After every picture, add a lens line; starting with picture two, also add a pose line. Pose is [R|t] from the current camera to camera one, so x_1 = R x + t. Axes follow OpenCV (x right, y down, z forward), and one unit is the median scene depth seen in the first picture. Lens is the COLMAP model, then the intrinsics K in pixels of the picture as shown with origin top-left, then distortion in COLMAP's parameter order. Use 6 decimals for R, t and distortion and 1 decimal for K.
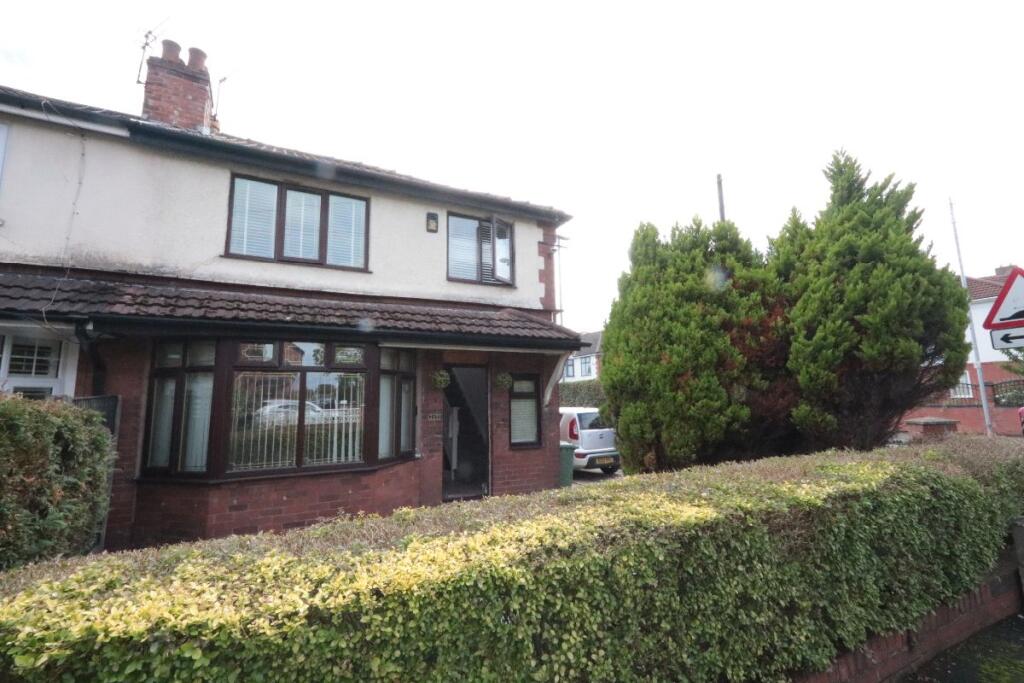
lens RADIAL K [[466.0, 0, 512.3], [0, 466.0, 339.4], [0, 0, 1]] dist [0.011833, 0.000122]
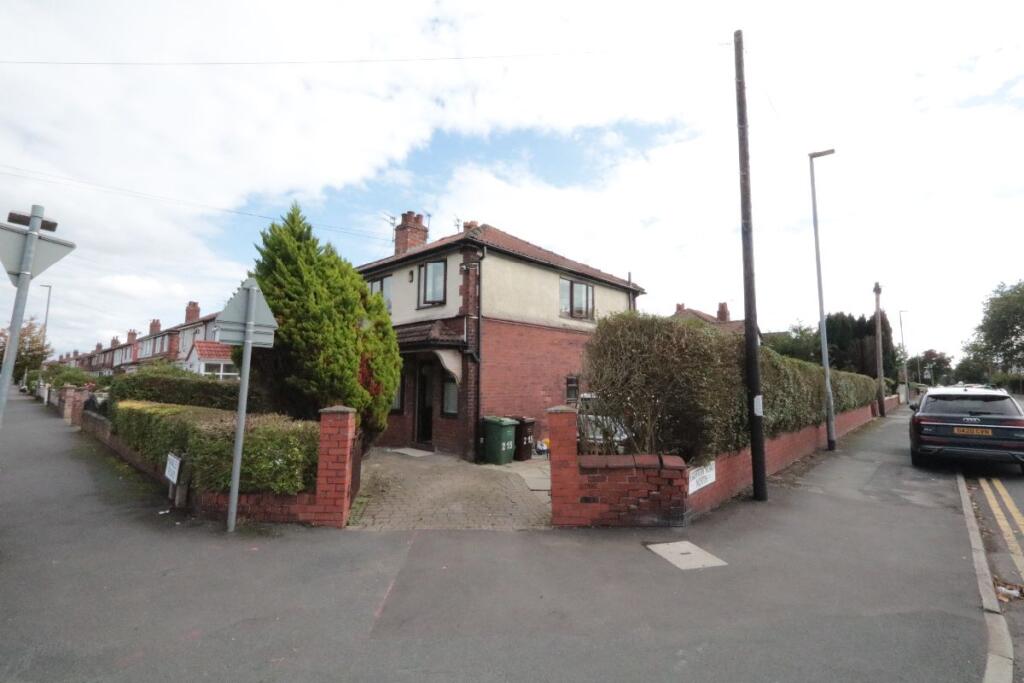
lens RADIAL K [[466.0, 0, 512.3], [0, 466.0, 339.4], [0, 0, 1]] dist [0.011833, 0.000122]
pose [[0.320620, -0.072505, -0.944429, 1.397300], [0.118099, 0.992346, -0.036091, 0.071156], [0.939817, -0.099964, 0.326729, 0.712023]]
